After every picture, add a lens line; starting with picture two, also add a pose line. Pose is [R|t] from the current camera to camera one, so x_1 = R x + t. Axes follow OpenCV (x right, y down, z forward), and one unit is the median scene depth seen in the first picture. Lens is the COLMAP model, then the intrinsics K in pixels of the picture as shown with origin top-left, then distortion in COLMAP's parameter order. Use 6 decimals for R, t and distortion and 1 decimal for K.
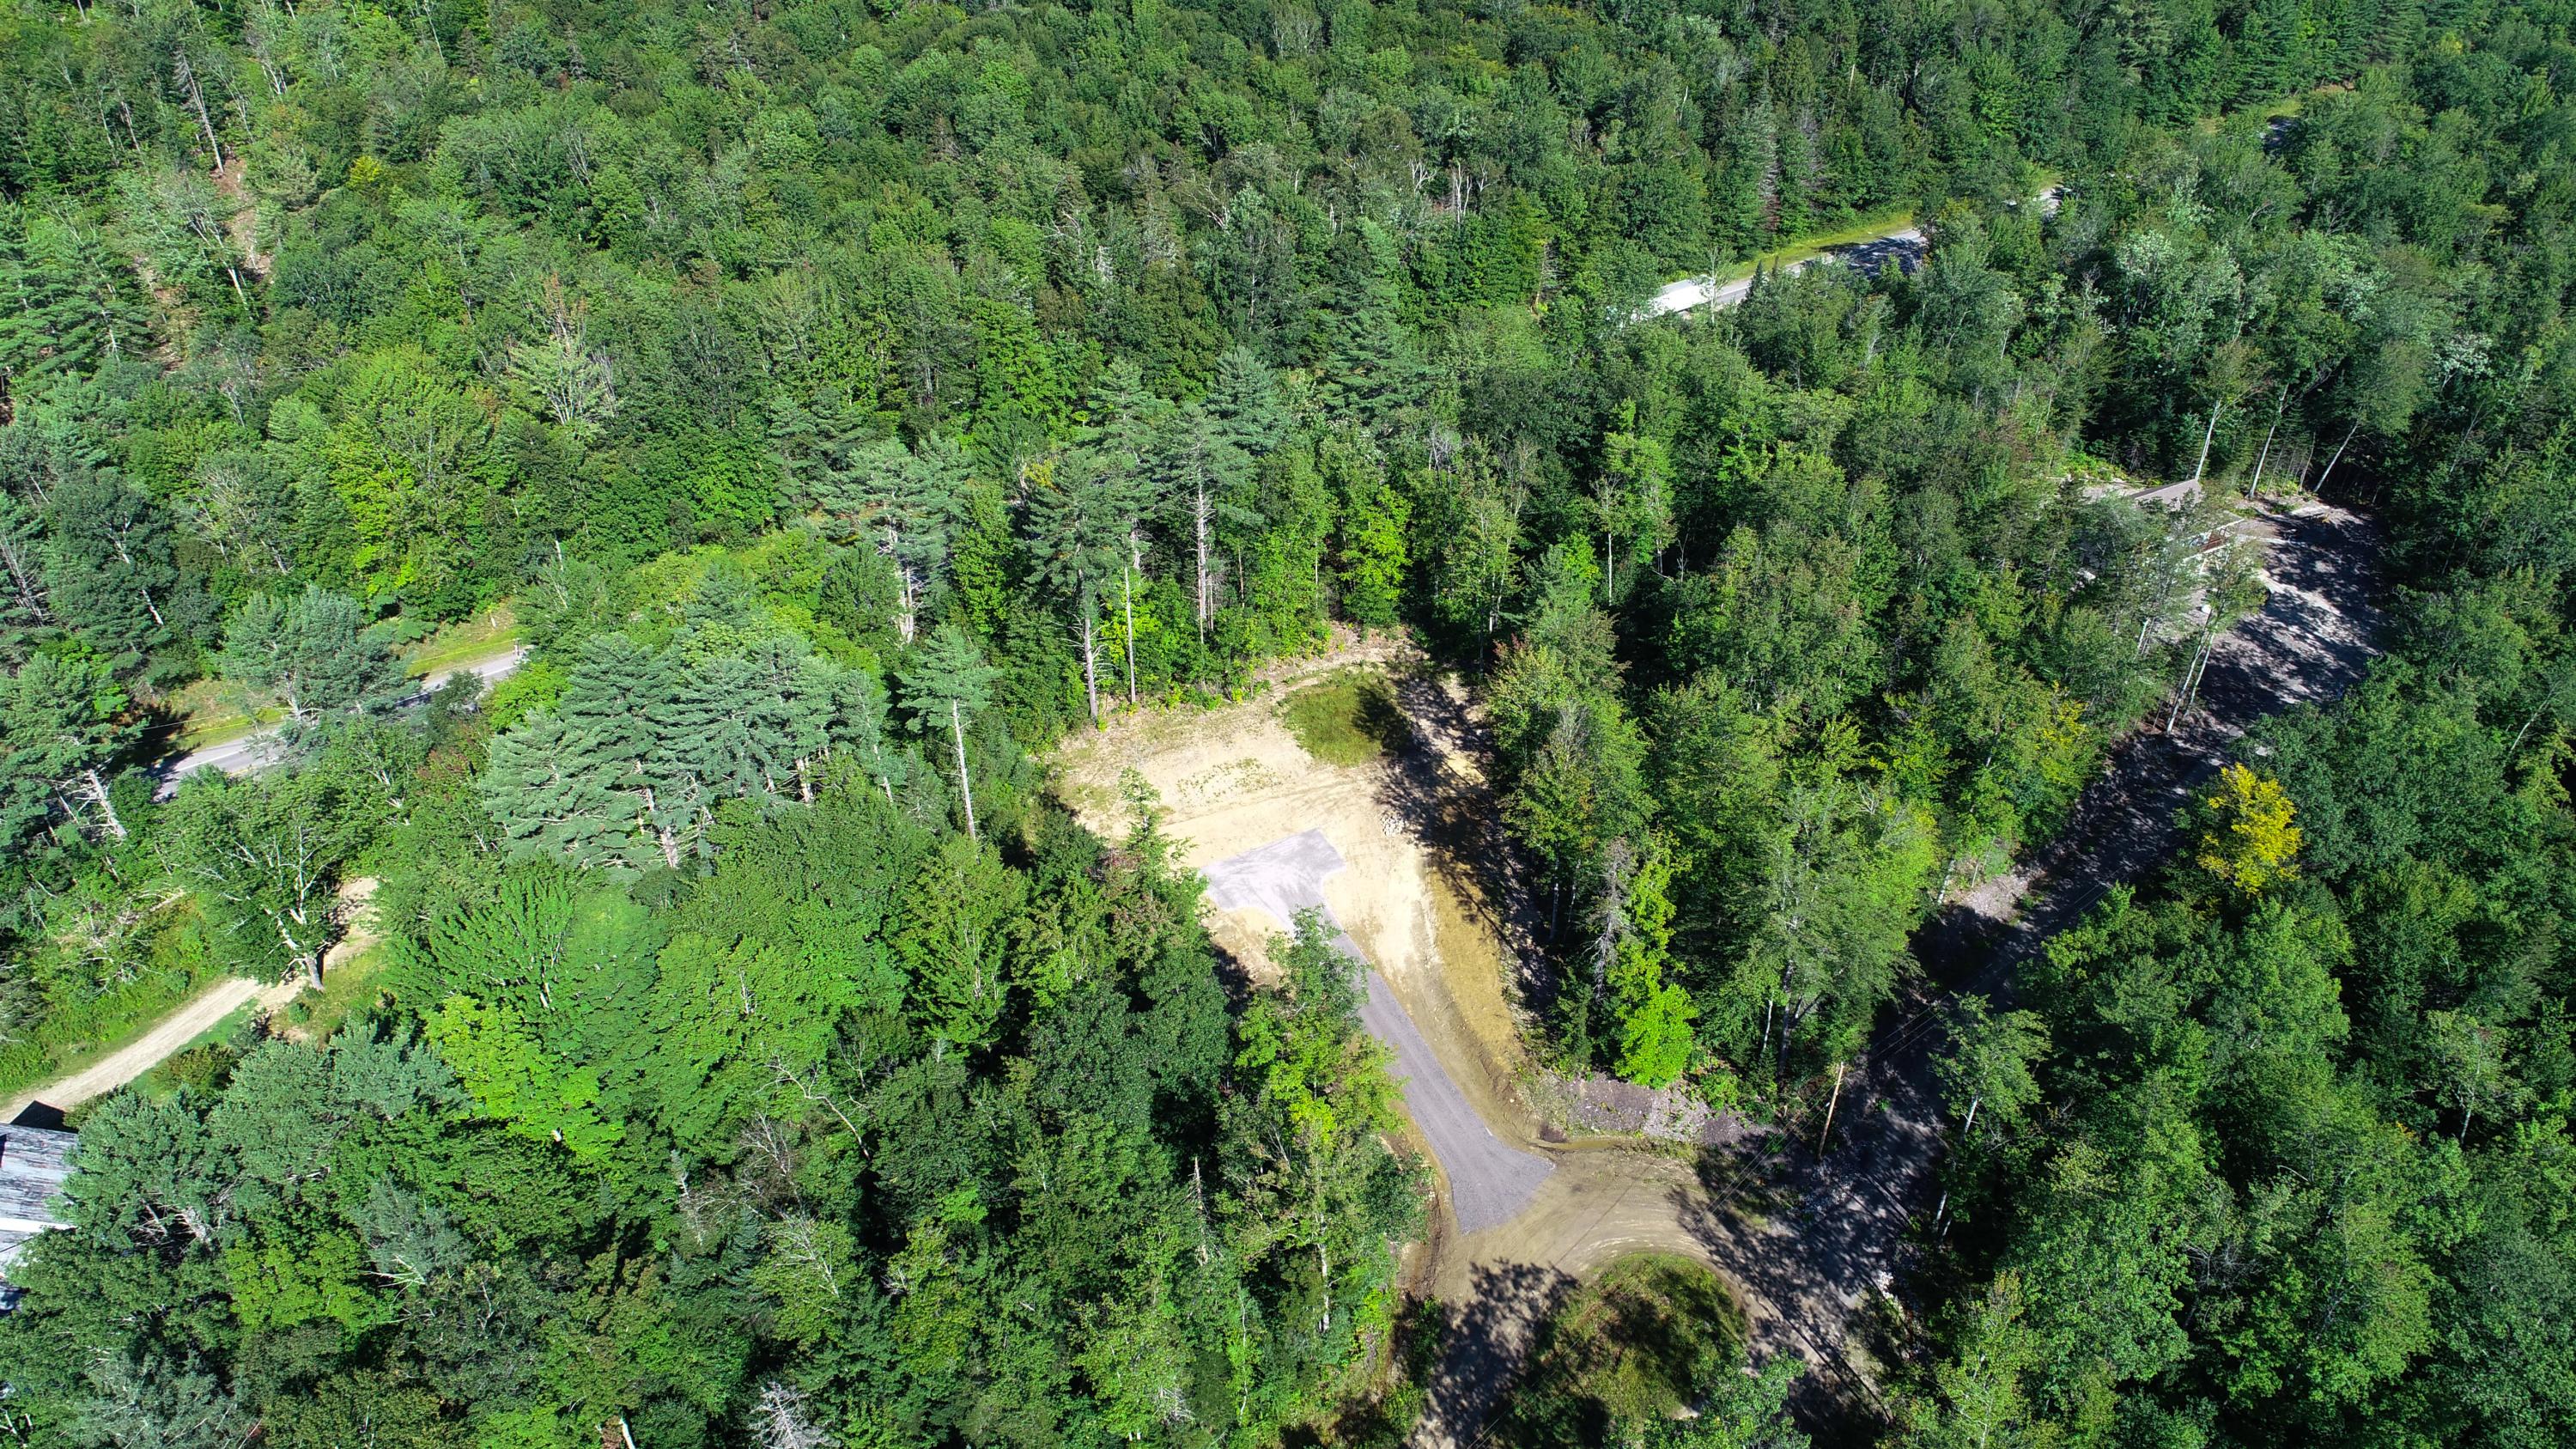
lens RADIAL K [[1712.2, 0, 1282.4], [0, 1712.2, 716.6], [0, 0, 1]] dist [0.001380, -0.002304]
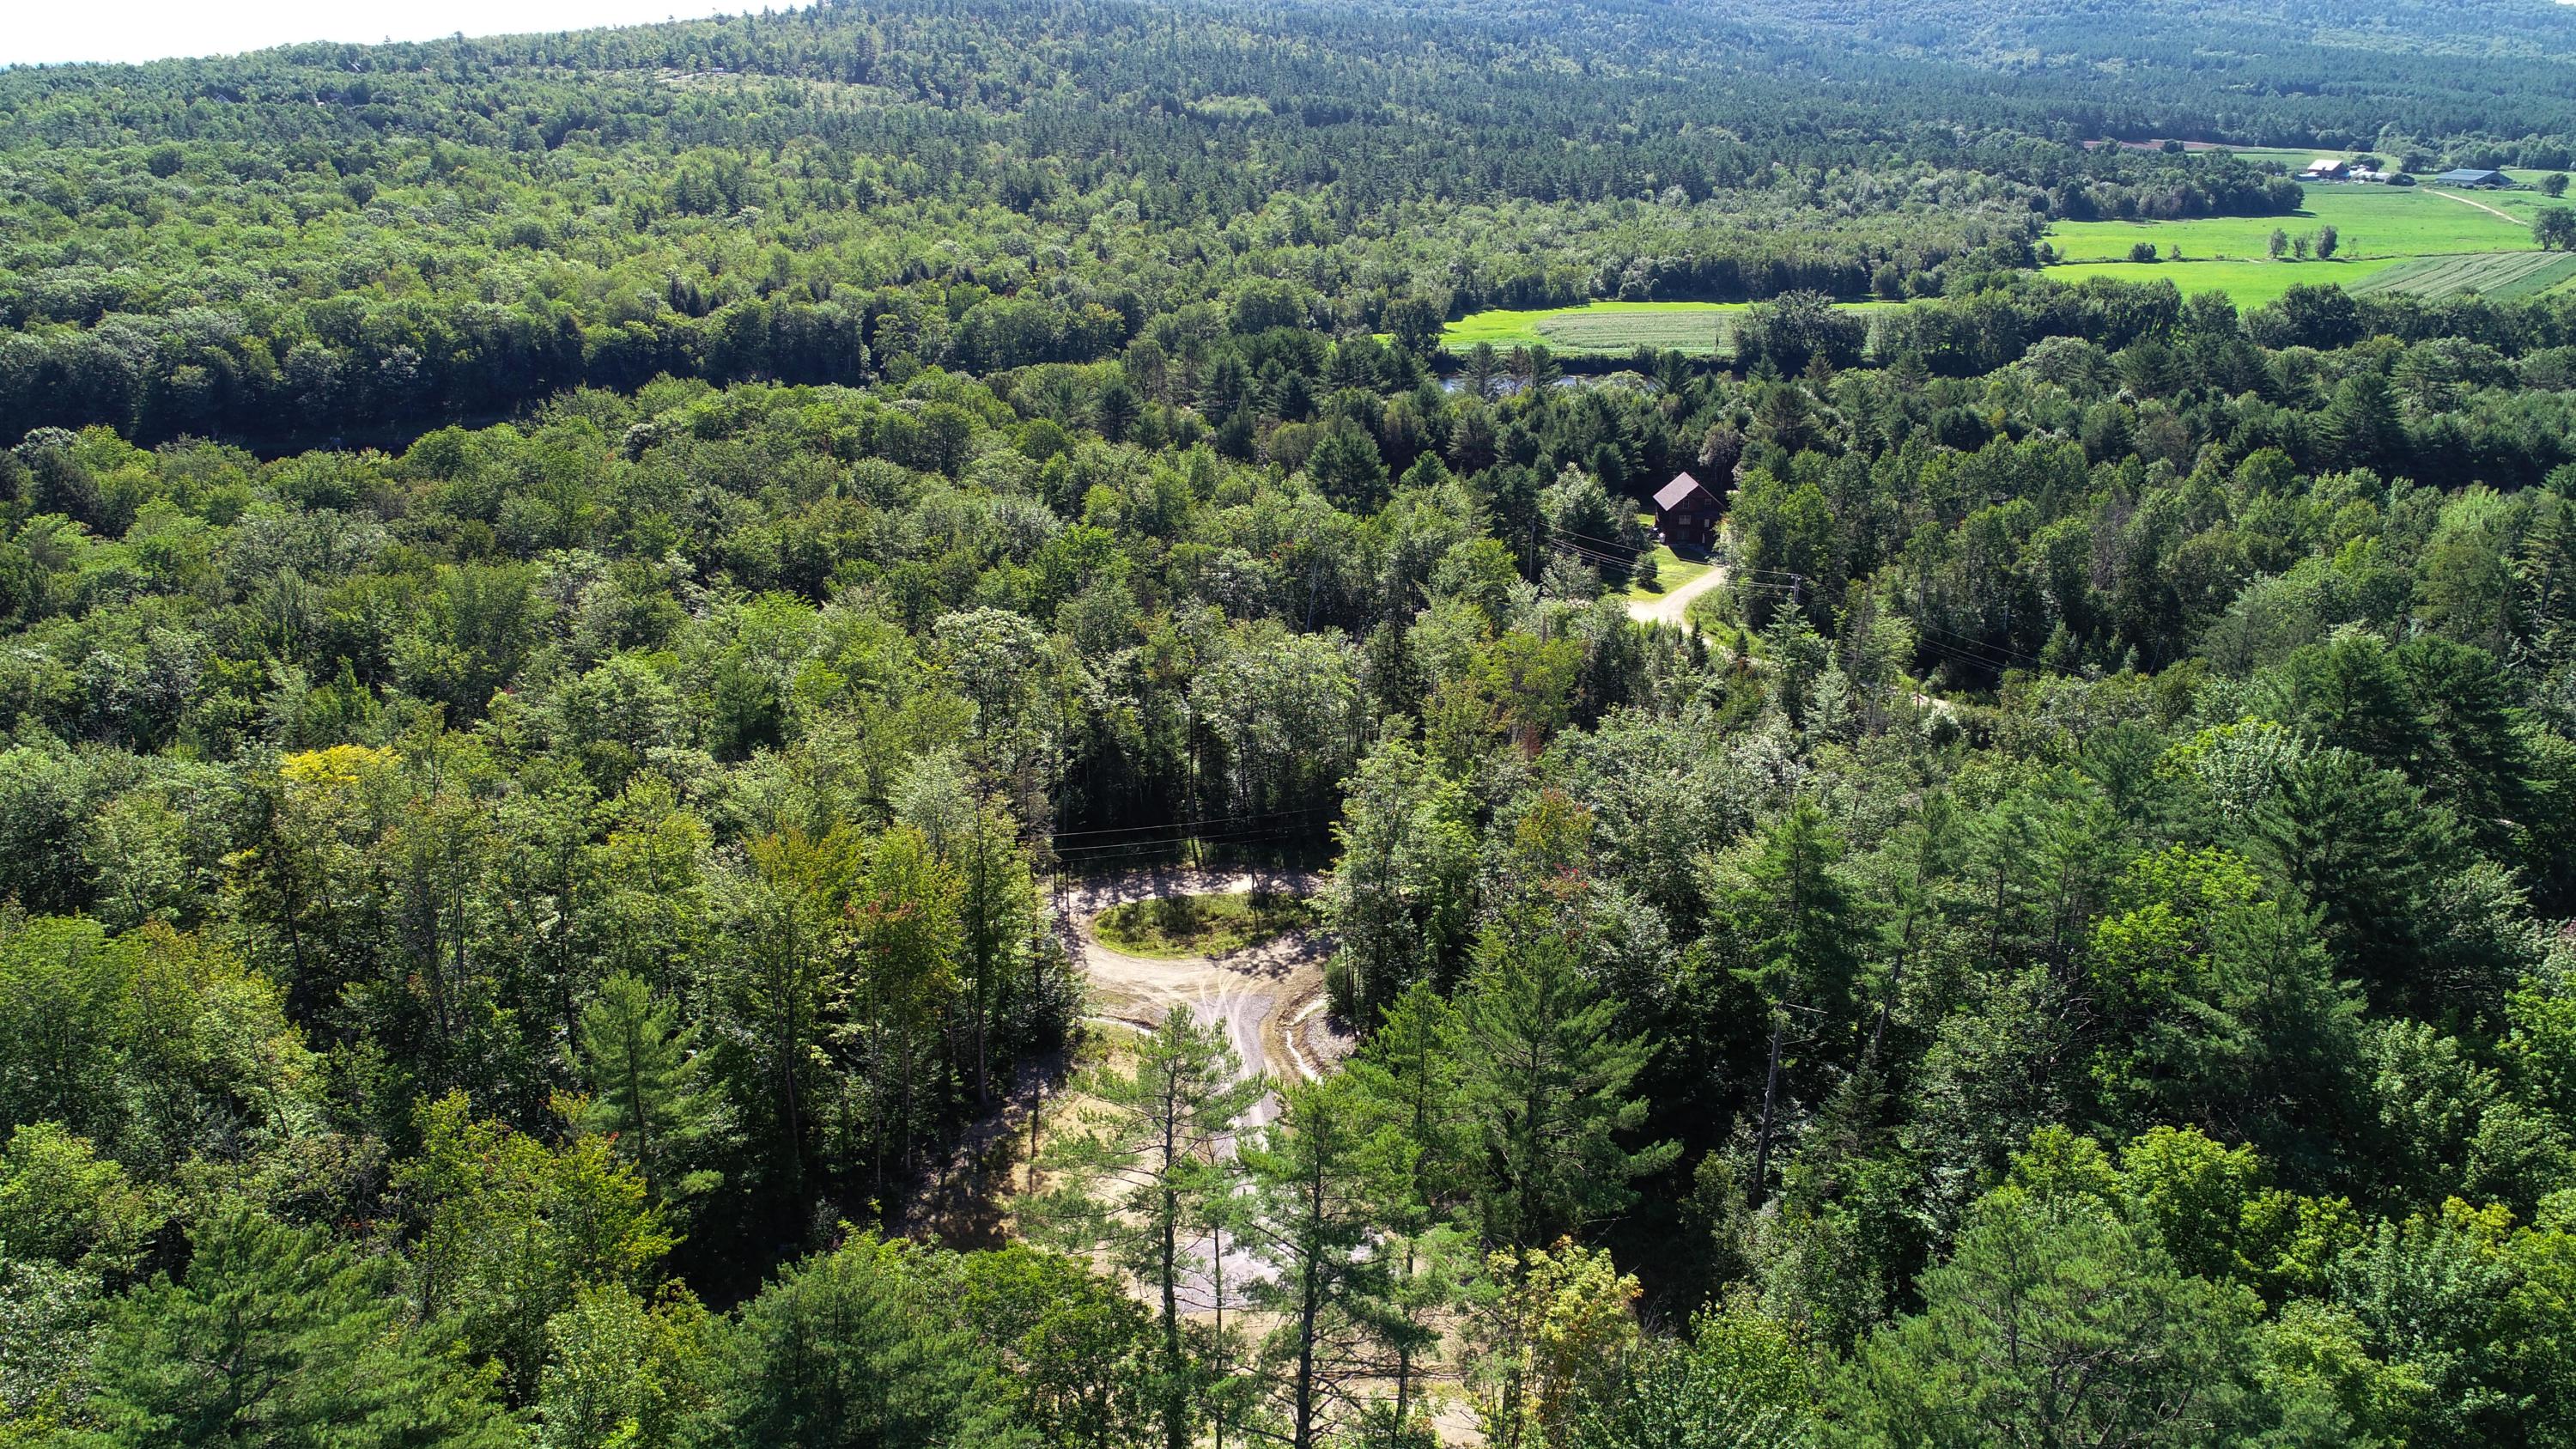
lens RADIAL K [[1712.2, 0, 1281.7], [0, 1712.2, 733.5], [0, 0, 1]] dist [0.001380, -0.002304]
pose [[-0.933124, -0.129011, 0.335613, -0.229432], [0.198296, 0.593978, 0.779660, -0.611038], [-0.299932, 0.794070, -0.528672, 1.402316]]
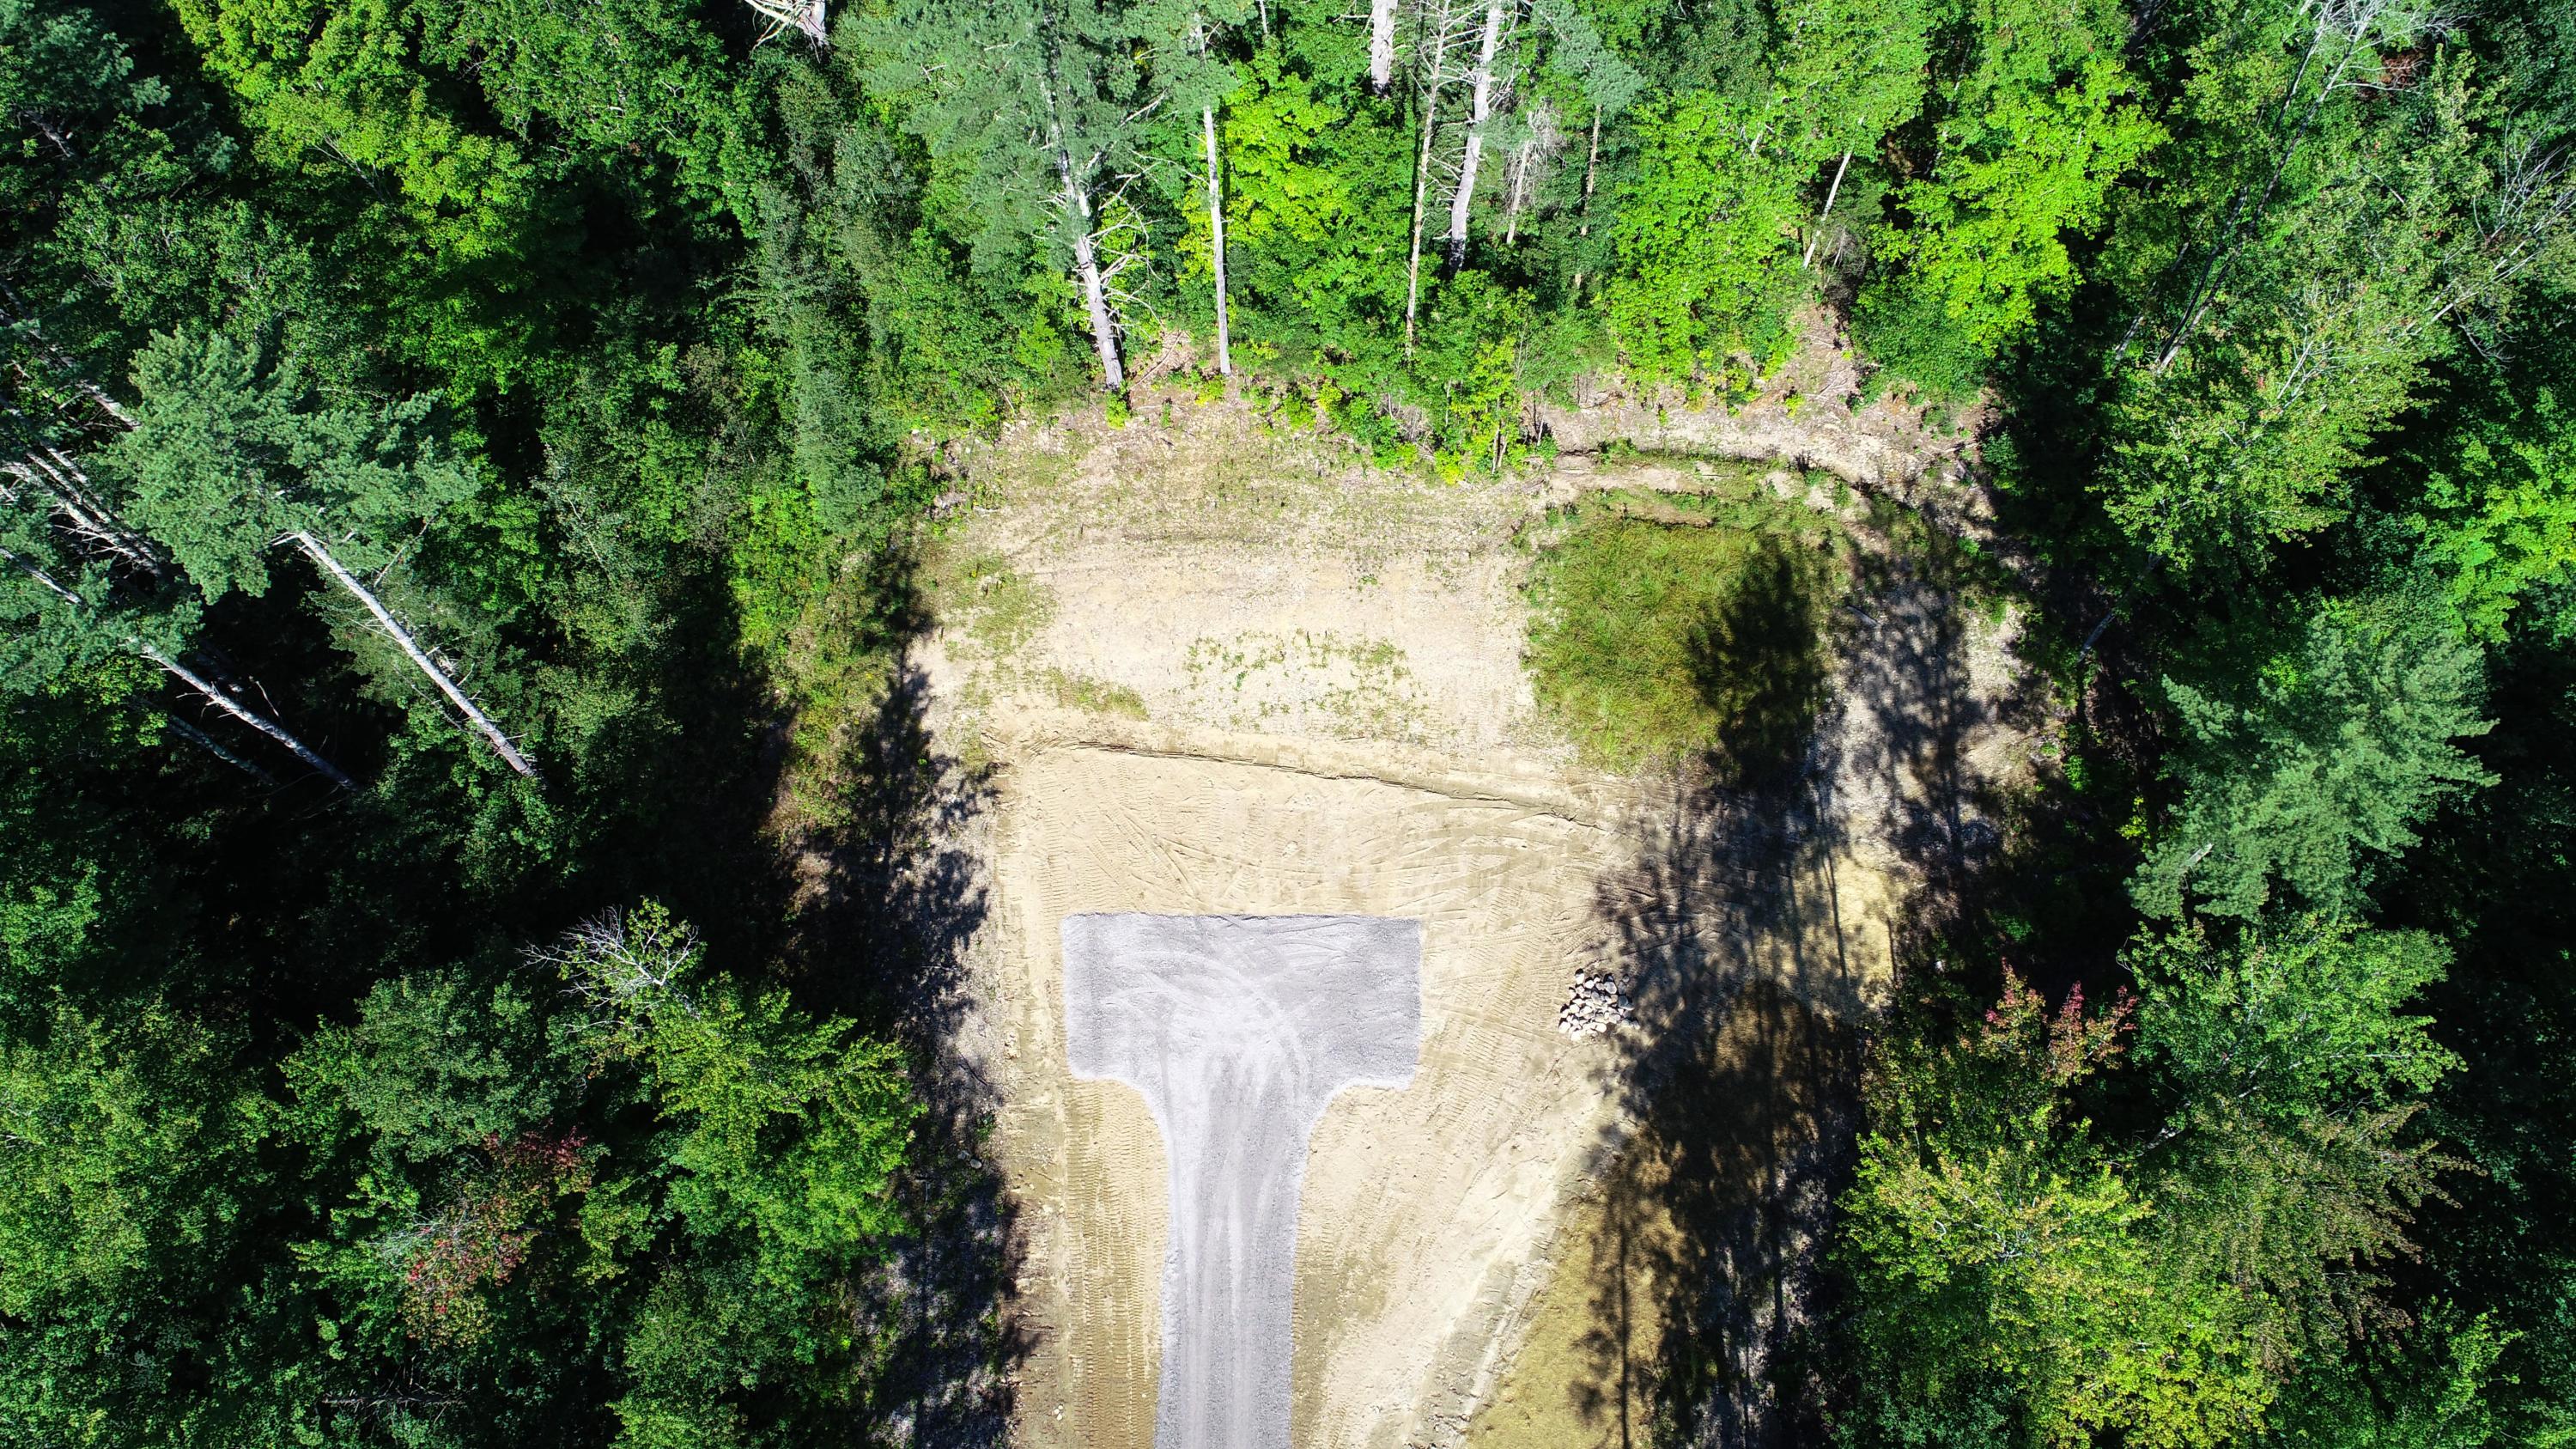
lens RADIAL K [[1712.2, 0, 1269.5], [0, 1712.2, 721.6], [0, 0, 1]] dist [0.001380, -0.002304]
pose [[0.861151, 0.461369, -0.213441, 0.068442], [-0.284007, 0.784882, 0.550727, -0.230368], [0.421614, -0.413640, 0.806934, 0.830399]]
